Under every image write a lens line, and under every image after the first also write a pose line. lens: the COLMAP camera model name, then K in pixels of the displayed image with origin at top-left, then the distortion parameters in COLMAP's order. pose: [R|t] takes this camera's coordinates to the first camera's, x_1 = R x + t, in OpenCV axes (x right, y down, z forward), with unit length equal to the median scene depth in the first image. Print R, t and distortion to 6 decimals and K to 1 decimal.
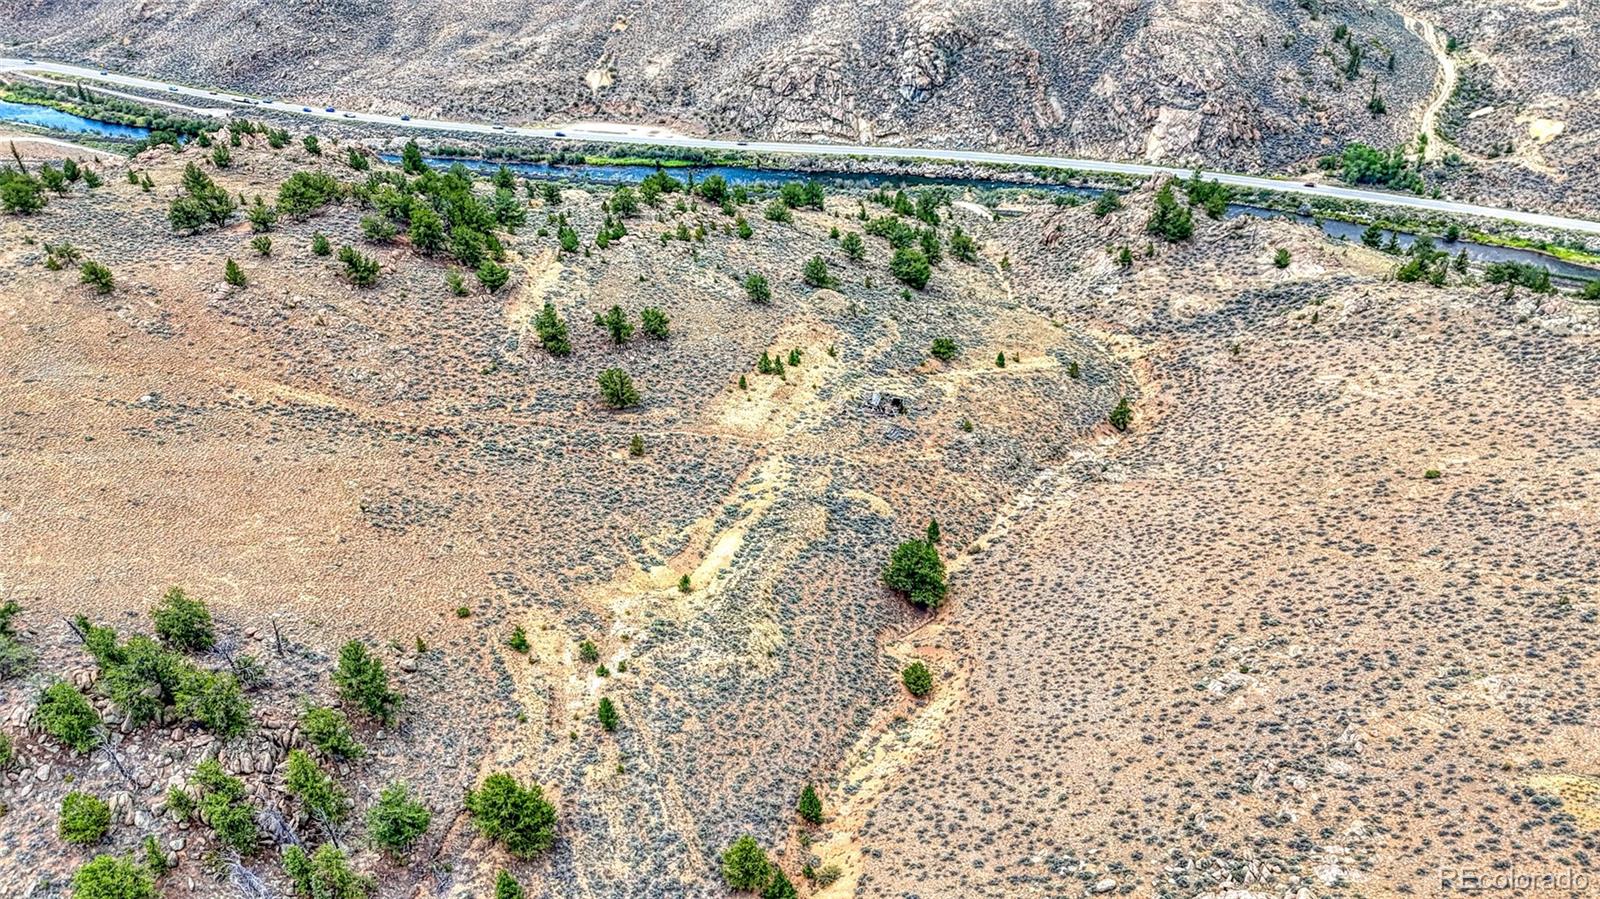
lens RADIAL K [[1167.1, 0, 778.5], [0, 1167.1, 453.8], [0, 0, 1]] dist [0.207539, -0.578671]
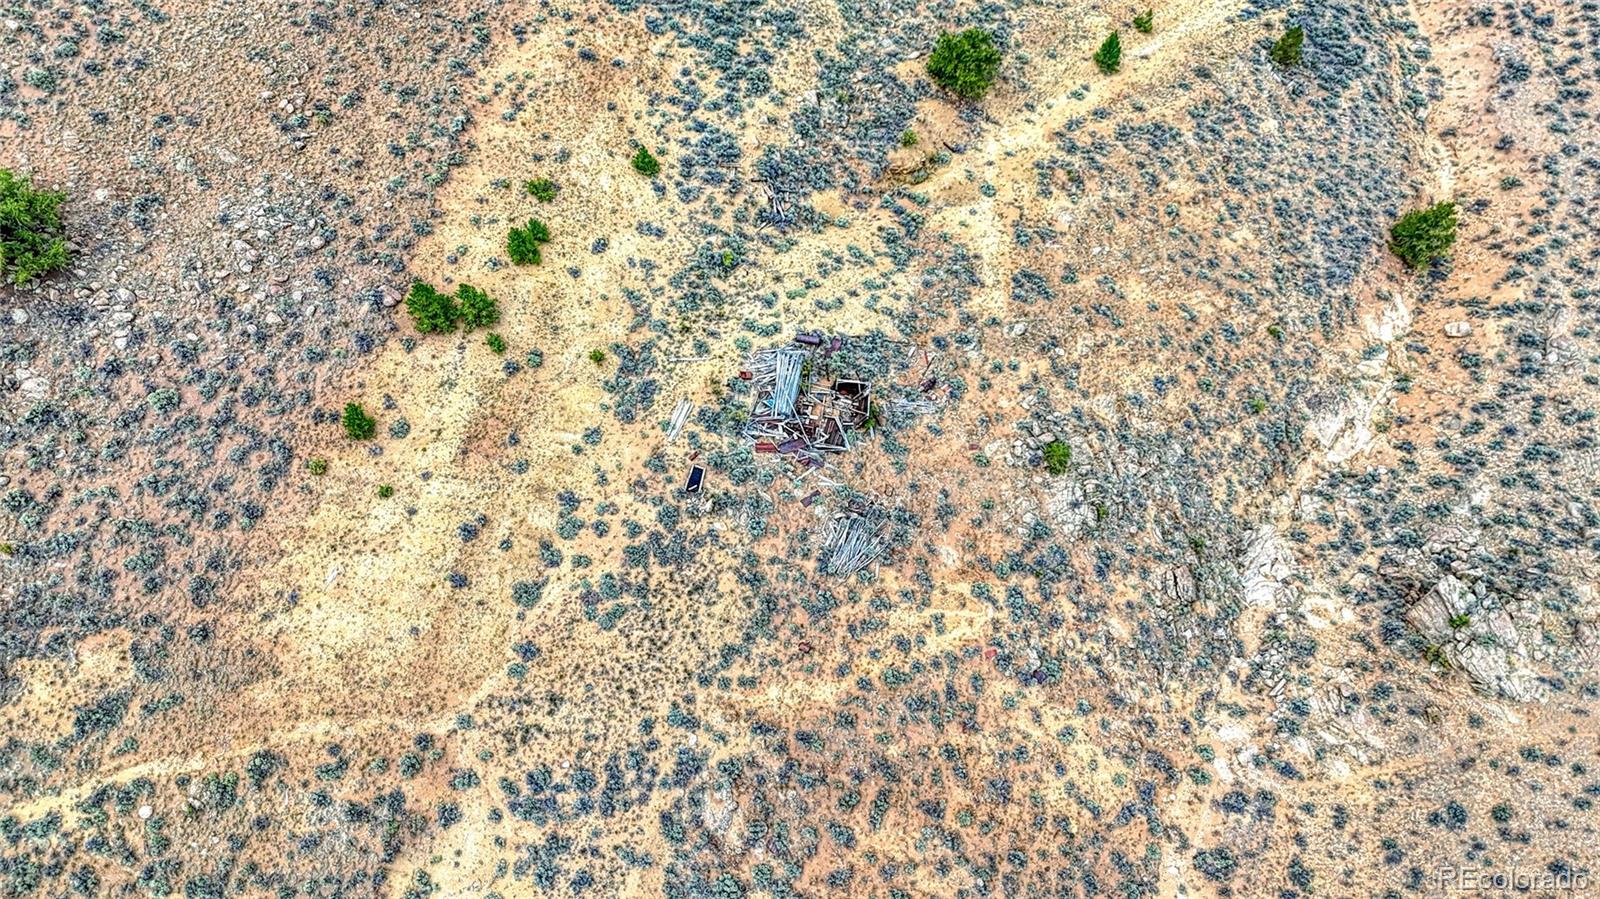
lens RADIAL K [[1161.1, 0, 792.6], [0, 1161.1, 454.5], [0, 0, 1]] dist [0.101129, -0.098901]
pose [[0.993716, -0.105158, 0.038348, 0.062966], [0.063971, 0.814688, 0.576361, -0.199821], [-0.091851, -0.570286, 0.816295, 0.642447]]
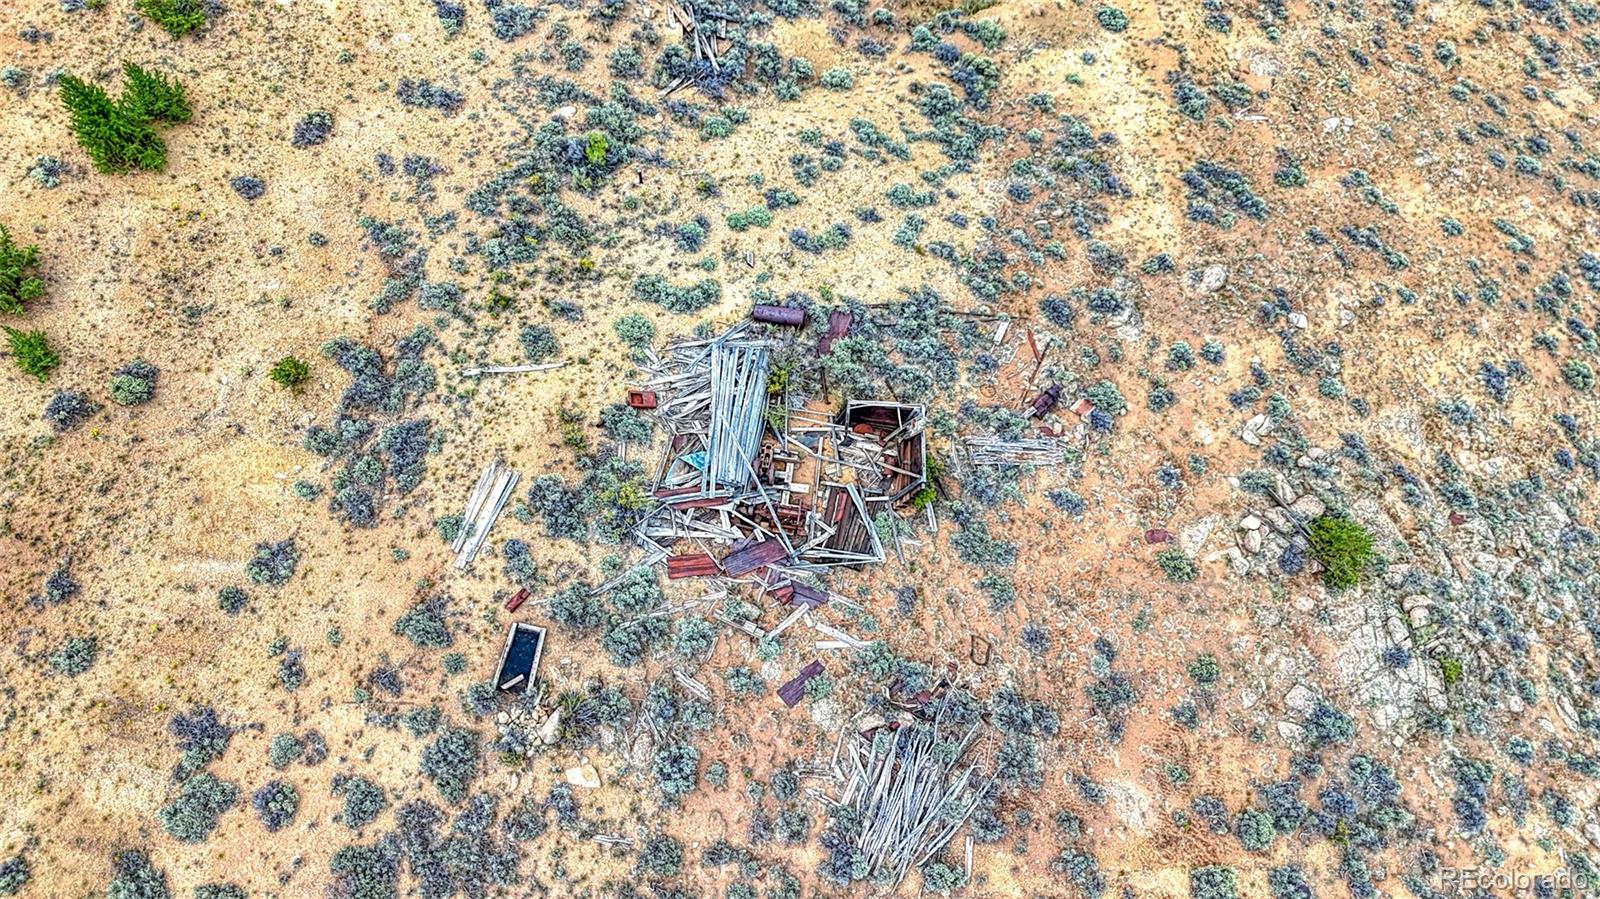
lens RADIAL K [[1166.7, 0, 800.0], [0, 1166.7, 449.5], [0, 0, 1]] dist [0.023946, 0.000068]
pose [[0.986667, -0.149753, 0.063730, 0.073213], [0.086757, 0.815268, 0.572548, -0.114094], [-0.137697, -0.559385, 0.817391, 0.786133]]
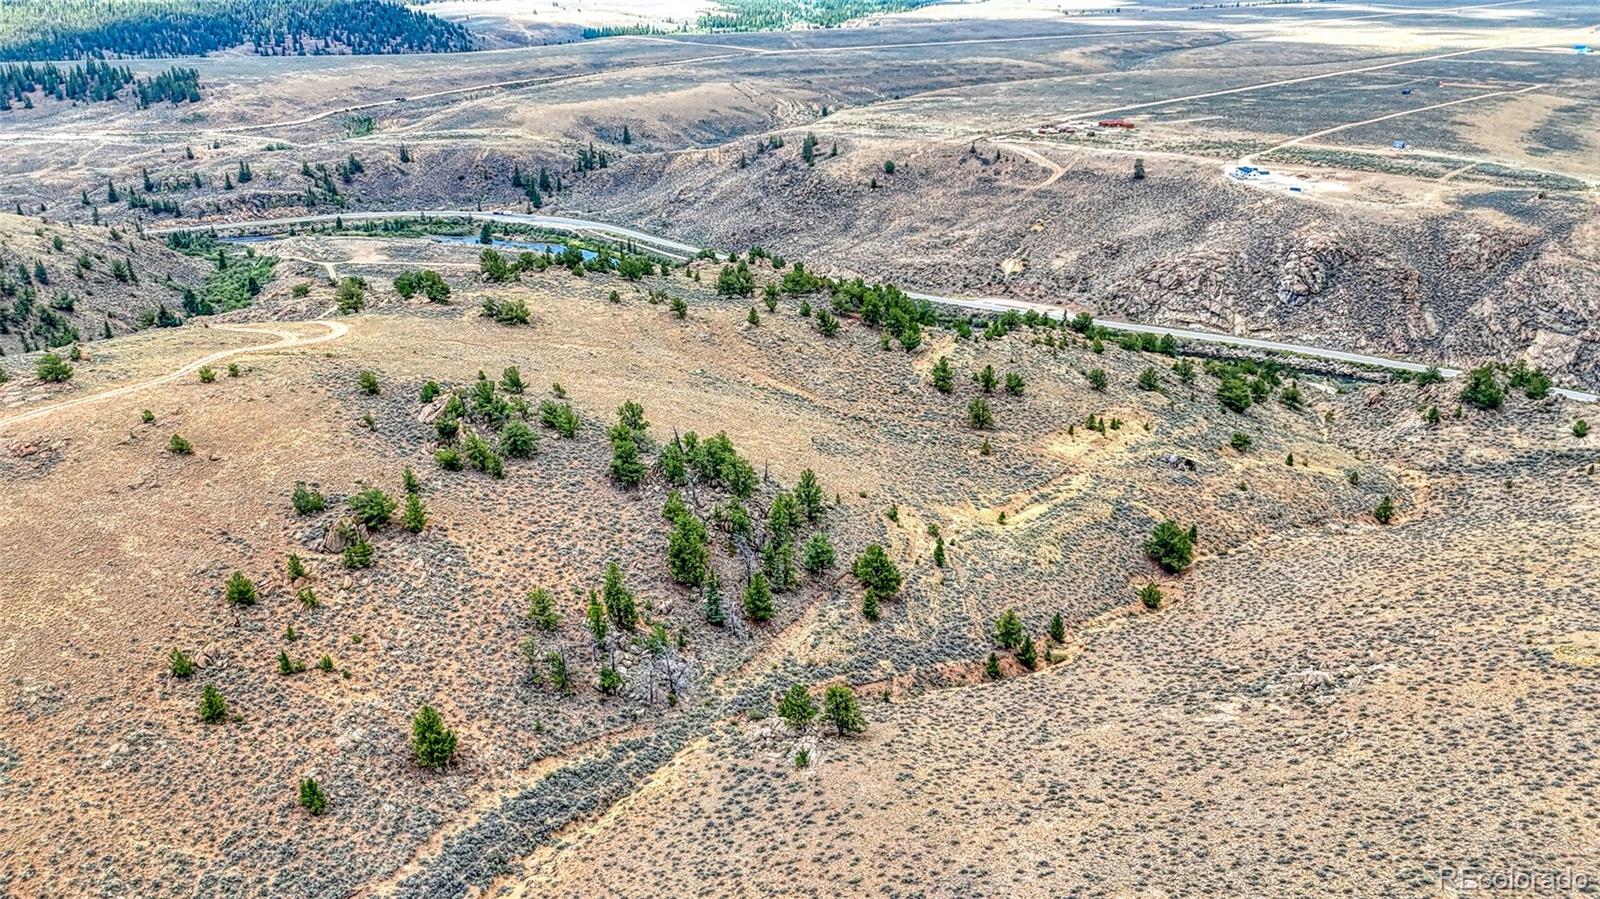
lens RADIAL K [[1161.1, 0, 792.6], [0, 1161.1, 454.5], [0, 0, 1]] dist [0.101129, -0.098901]
pose [[0.940041, 0.142274, -0.309970, 0.080281], [-0.194791, 0.969990, -0.145521, 0.203265], [0.279964, 0.197175, 0.939544, -0.332760]]
